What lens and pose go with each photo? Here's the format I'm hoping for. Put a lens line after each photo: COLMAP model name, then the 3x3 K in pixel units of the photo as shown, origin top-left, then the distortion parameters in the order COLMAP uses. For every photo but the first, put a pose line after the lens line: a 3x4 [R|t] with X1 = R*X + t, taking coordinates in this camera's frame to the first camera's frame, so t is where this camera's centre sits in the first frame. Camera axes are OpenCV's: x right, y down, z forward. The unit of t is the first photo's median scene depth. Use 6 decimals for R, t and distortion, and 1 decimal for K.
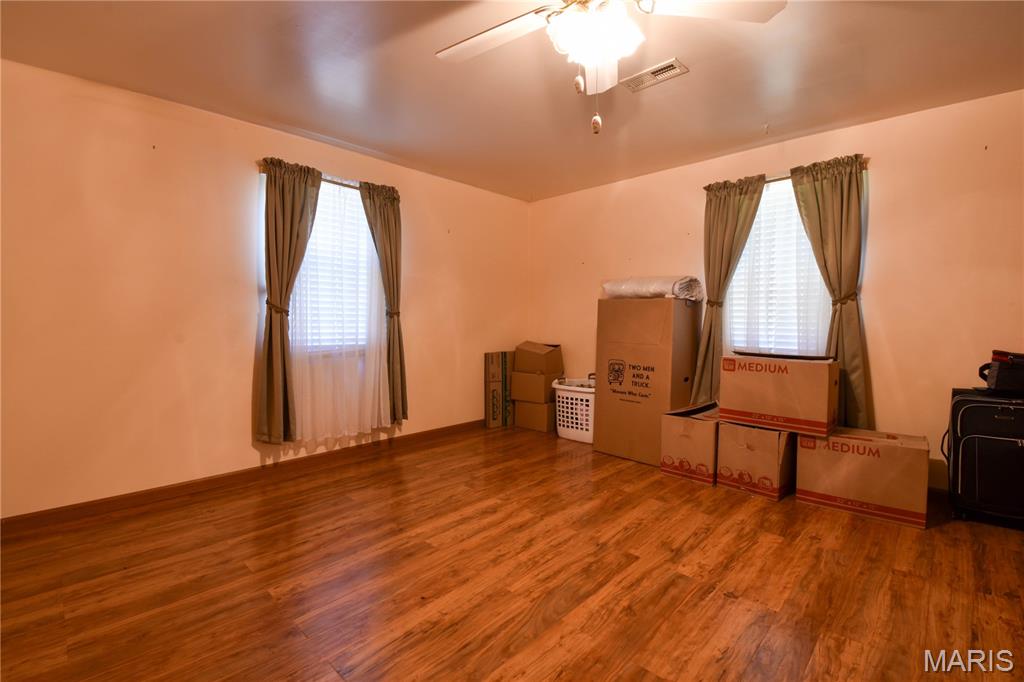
lens RADIAL K [[458.0, 0, 514.6], [0, 458.0, 333.8], [0, 0, 1]] dist [0.013088, -0.020914]
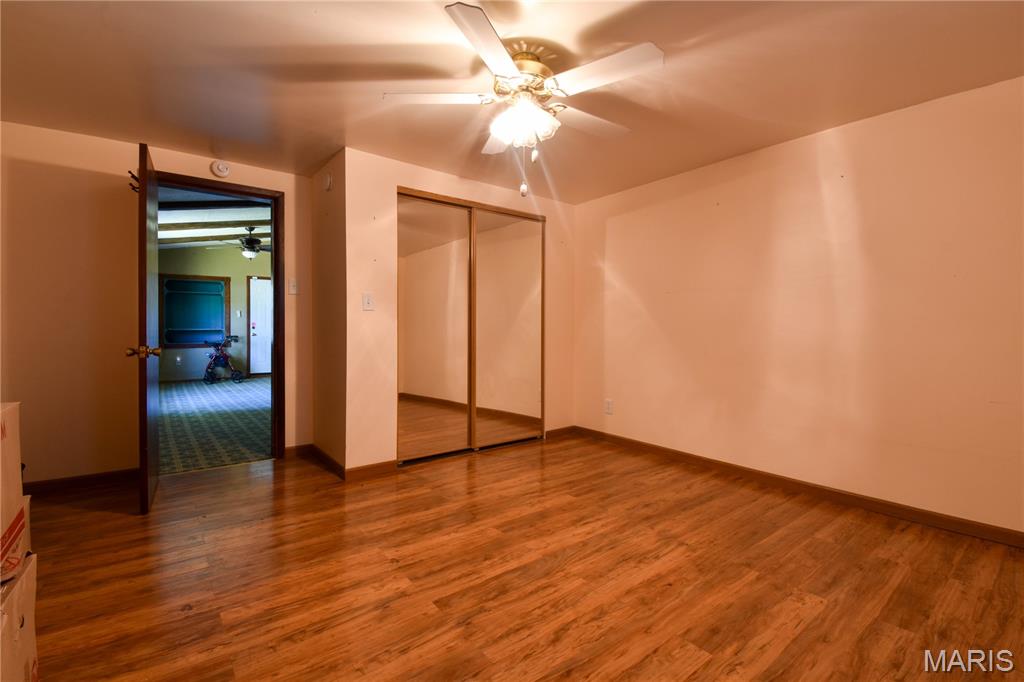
lens RADIAL K [[458.0, 0, 514.6], [0, 458.0, 333.8], [0, 0, 1]] dist [0.013088, -0.020914]
pose [[-0.990110, -0.010830, 0.139876, 0.004922], [-0.005028, 0.999115, 0.041768, -0.059335], [-0.140205, 0.040652, -0.989288, 1.923793]]
